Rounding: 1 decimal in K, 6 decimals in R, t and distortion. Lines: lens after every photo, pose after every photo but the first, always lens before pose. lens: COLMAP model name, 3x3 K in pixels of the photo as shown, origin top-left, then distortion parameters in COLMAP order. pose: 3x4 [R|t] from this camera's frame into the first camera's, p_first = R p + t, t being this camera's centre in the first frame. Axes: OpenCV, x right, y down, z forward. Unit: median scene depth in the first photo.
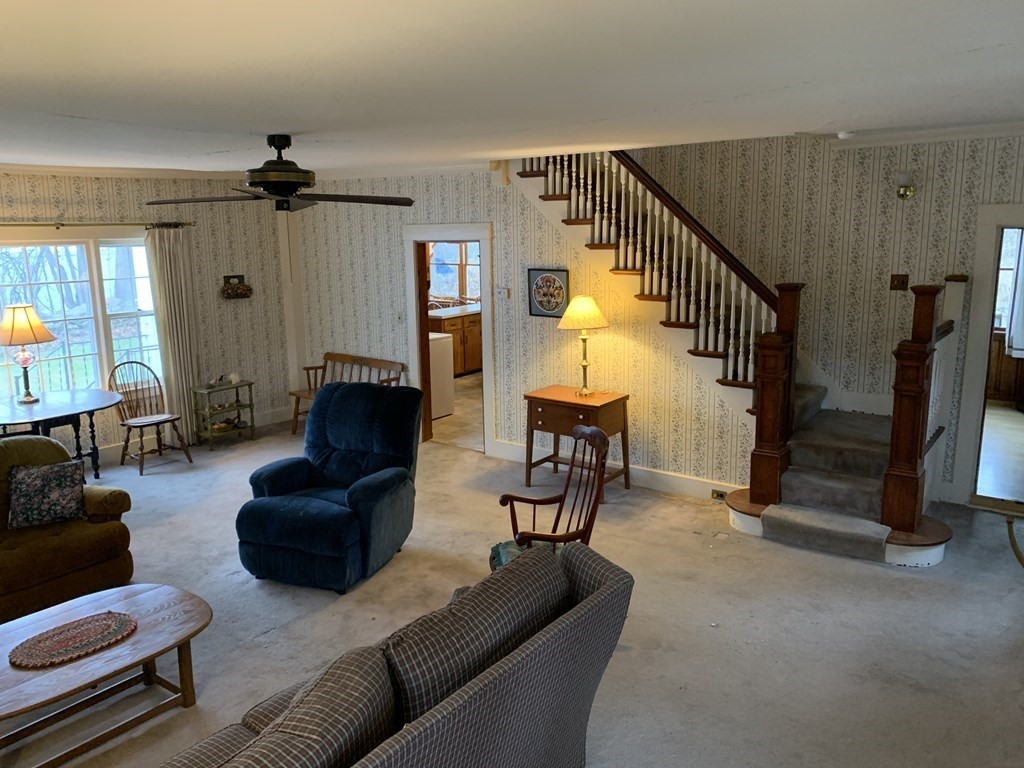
lens RADIAL K [[780.6, 0, 521.9], [0, 780.6, 388.2], [0, 0, 1]] dist [0.007090, -0.029011]
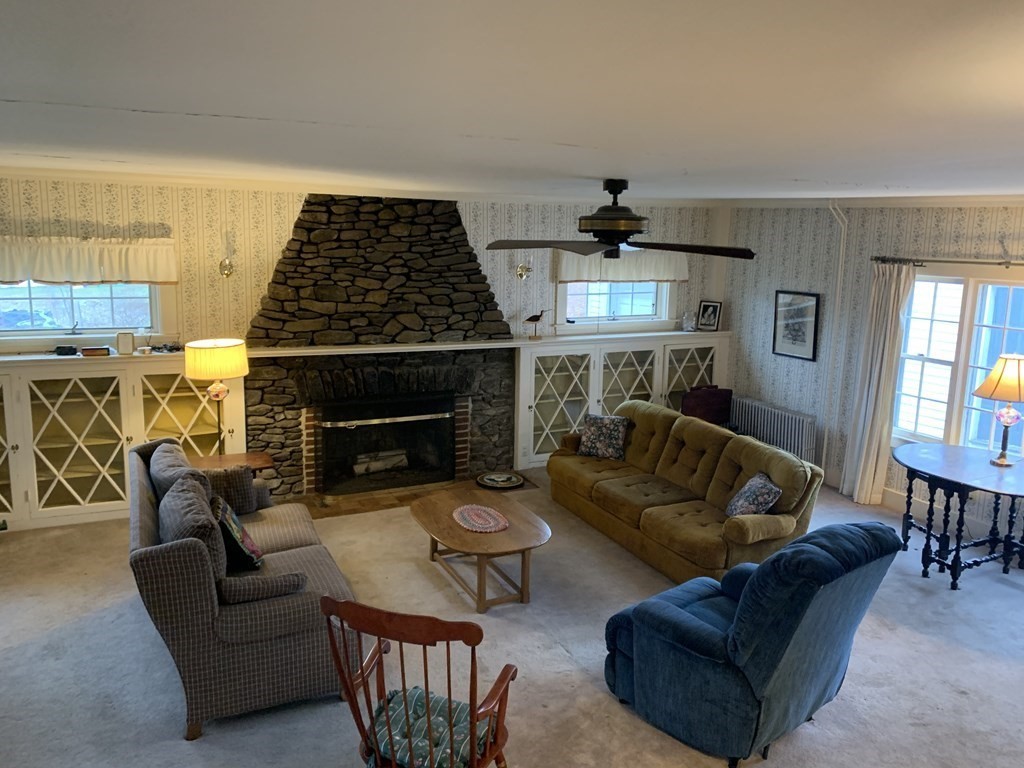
lens RADIAL K [[780.6, 0, 518.7], [0, 780.6, 380.8], [0, 0, 1]] dist [0.007090, -0.029011]
pose [[-0.497354, 0.165103, -0.851692, 0.364727], [-0.178814, 0.941135, 0.286863, -0.214008], [0.848919, 0.294967, -0.438555, 0.858176]]
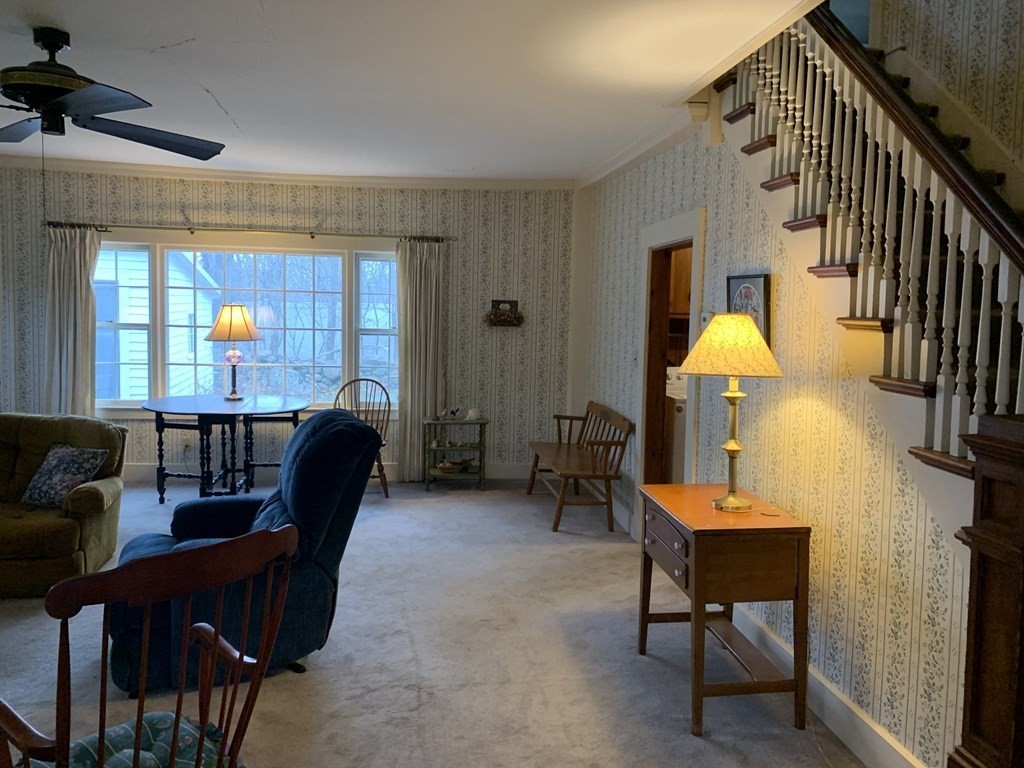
lens RADIAL K [[780.6, 0, 506.8], [0, 780.6, 377.8], [0, 0, 1]] dist [0.007090, -0.029011]
pose [[0.695280, 0.091806, -0.712851, 0.330811], [-0.174160, 0.983771, -0.043169, -0.027895], [0.697319, 0.154165, 0.699985, 0.516668]]
